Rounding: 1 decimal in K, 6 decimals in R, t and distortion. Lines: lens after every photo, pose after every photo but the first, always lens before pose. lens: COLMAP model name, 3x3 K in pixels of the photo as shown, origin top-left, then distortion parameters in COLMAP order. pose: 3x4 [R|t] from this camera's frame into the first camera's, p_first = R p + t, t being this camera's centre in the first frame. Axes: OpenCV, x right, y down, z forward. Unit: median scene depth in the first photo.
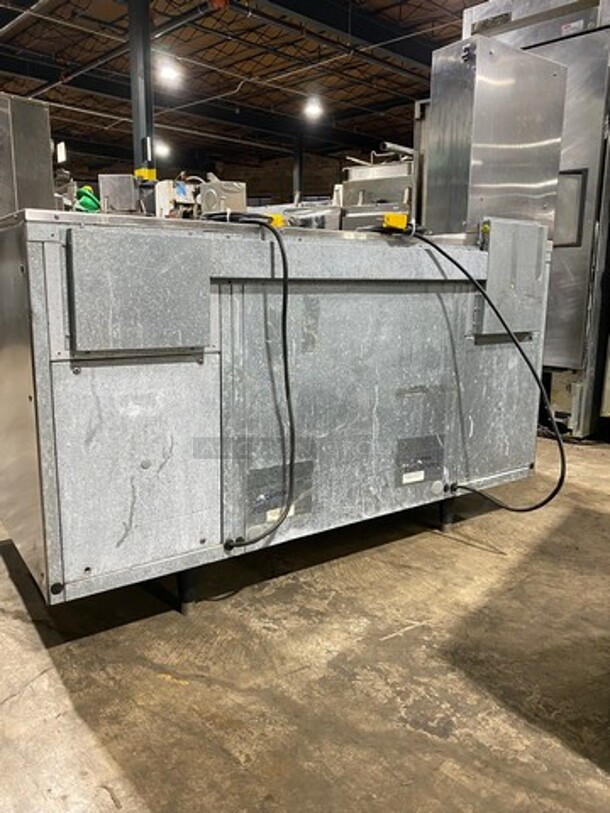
lens RADIAL K [[629.8, 0, 302.9], [0, 629.8, 406.5], [0, 0, 1]] dist [-0.008486, 0.005890]
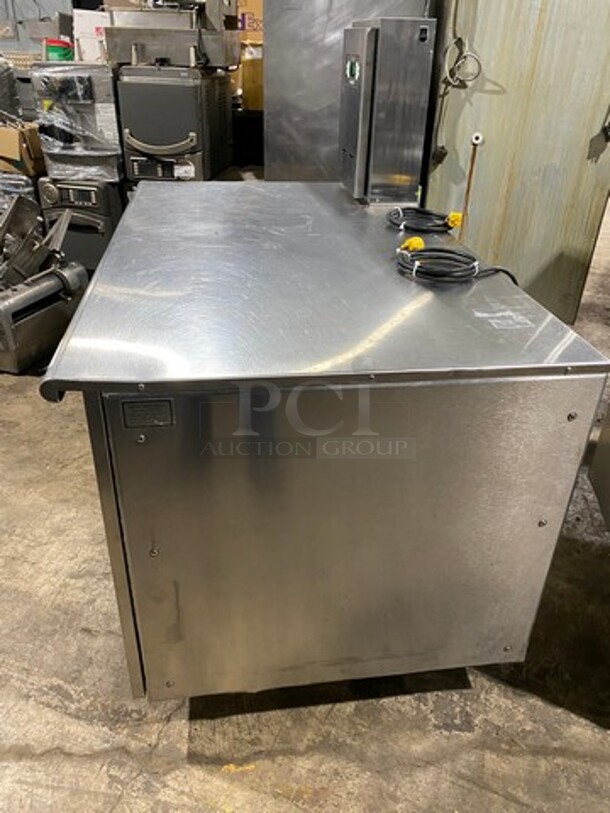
lens RADIAL K [[629.8, 0, 306.1], [0, 629.8, 404.0], [0, 0, 1]] dist [-0.008486, 0.005890]
pose [[0.891167, -0.217665, 0.398049, -0.393079], [0.072500, 0.934440, 0.348663, -0.508748], [-0.447845, -0.281859, 0.848523, 0.213227]]
